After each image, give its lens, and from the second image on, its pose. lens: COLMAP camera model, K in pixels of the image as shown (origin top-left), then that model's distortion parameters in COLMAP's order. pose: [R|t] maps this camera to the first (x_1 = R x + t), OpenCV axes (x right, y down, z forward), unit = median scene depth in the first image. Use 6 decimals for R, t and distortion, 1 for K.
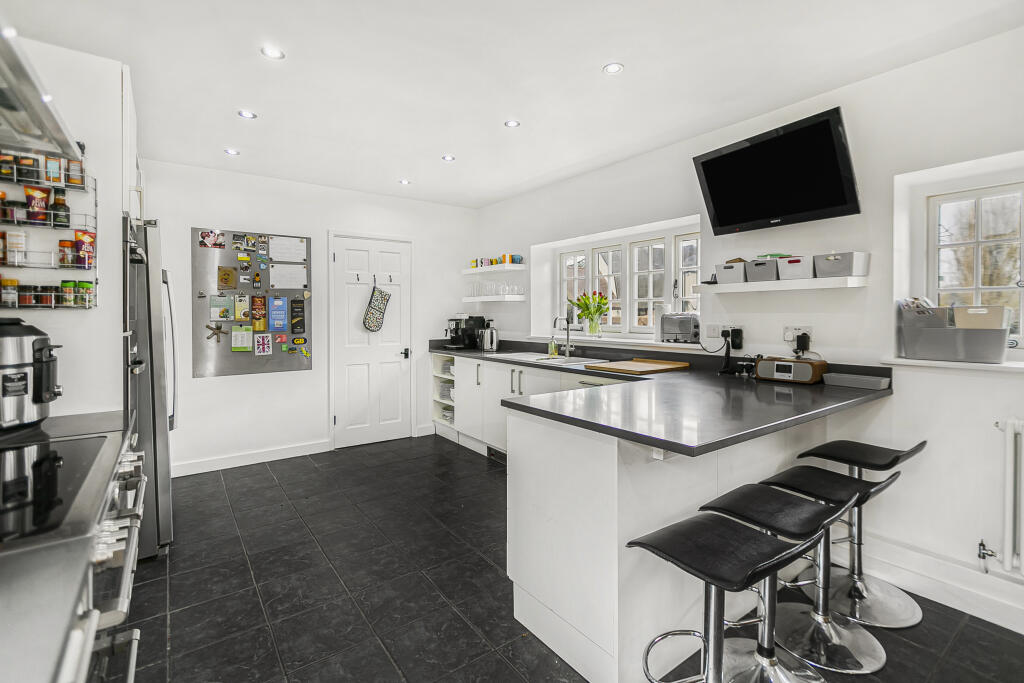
lens RADIAL K [[470.4, 0, 506.4], [0, 470.4, 317.4], [0, 0, 1]] dist [-0.001270, -0.000121]
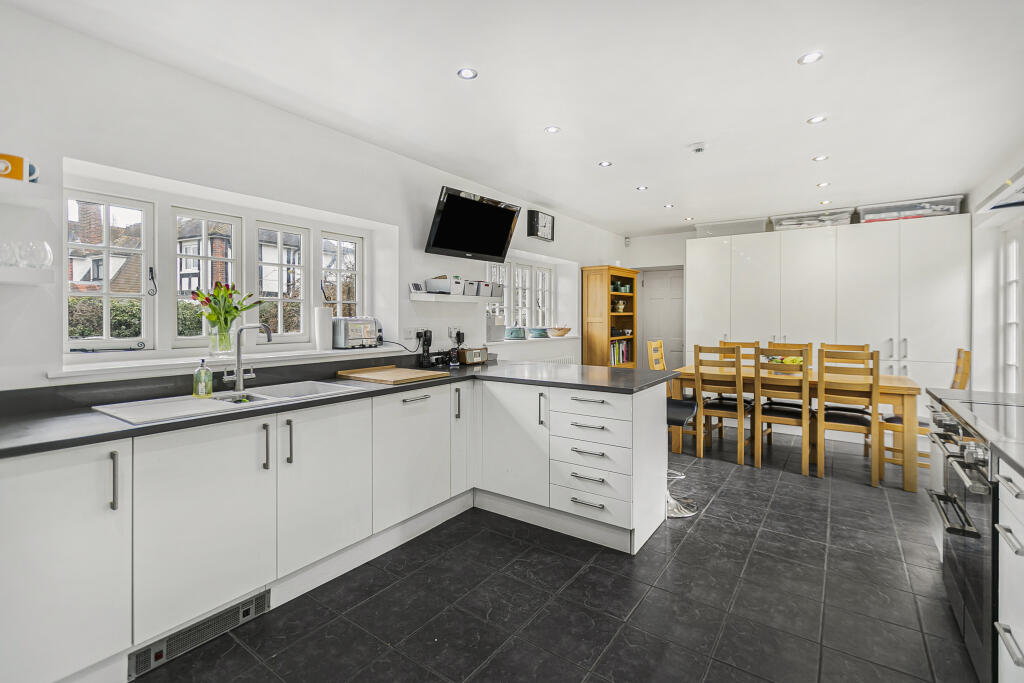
lens RADIAL K [[470.4, 0, 506.4], [0, 470.4, 317.4], [0, 0, 1]] dist [-0.001270, -0.000121]
pose [[-0.320881, 0.001954, 0.947117, -0.731050], [0.006057, 0.999982, -0.000011, -0.009110], [-0.947100, 0.005733, -0.320887, 1.171395]]
